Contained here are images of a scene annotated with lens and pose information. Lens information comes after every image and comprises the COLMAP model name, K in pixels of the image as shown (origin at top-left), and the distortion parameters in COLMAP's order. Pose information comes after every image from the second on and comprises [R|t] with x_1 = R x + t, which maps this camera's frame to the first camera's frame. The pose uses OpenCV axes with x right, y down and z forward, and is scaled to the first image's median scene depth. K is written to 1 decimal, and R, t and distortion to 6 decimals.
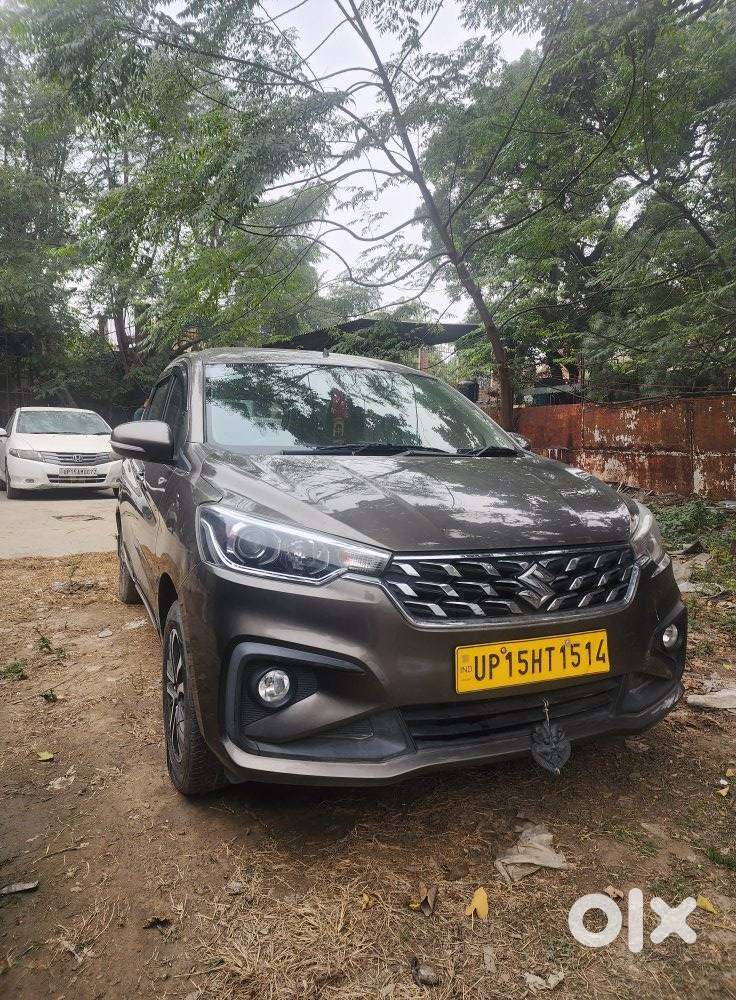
lens RADIAL K [[688.9, 0, 382.3], [0, 688.9, 496.7], [0, 0, 1]] dist [0.070026, -0.079770]
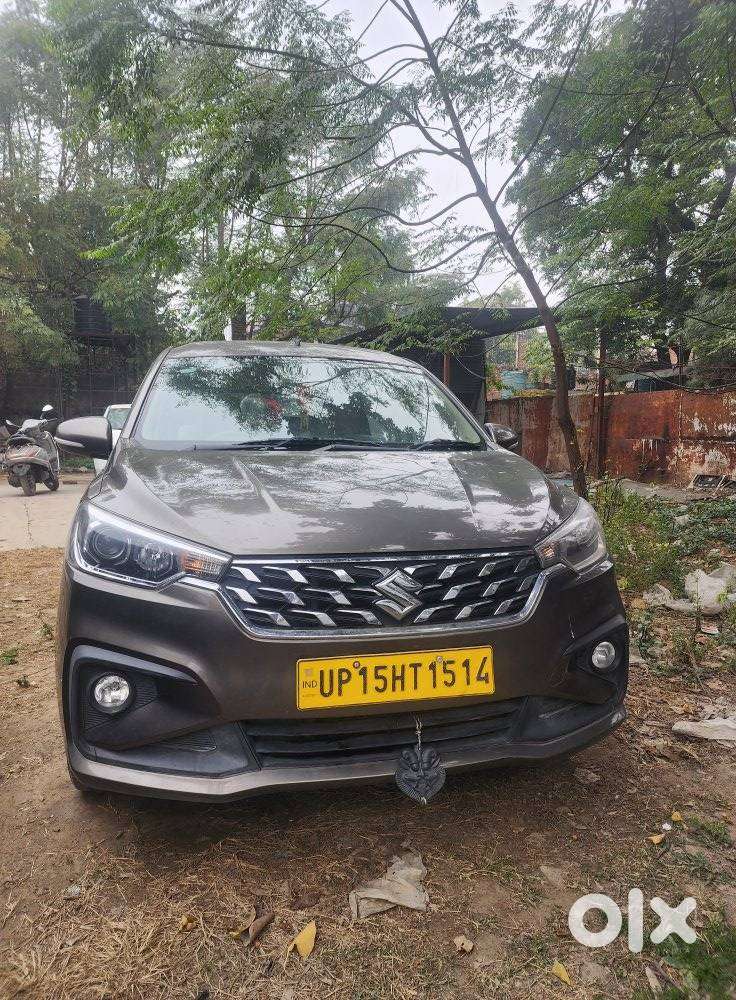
lens RADIAL K [[689.5, 0, 386.6], [0, 689.5, 504.2], [0, 0, 1]] dist [0.067371, -0.077028]
pose [[0.982527, 0.007262, -0.185976, 0.366615], [-0.003341, 0.999766, 0.021388, -0.008271], [0.186088, -0.020393, 0.982321, 0.115211]]
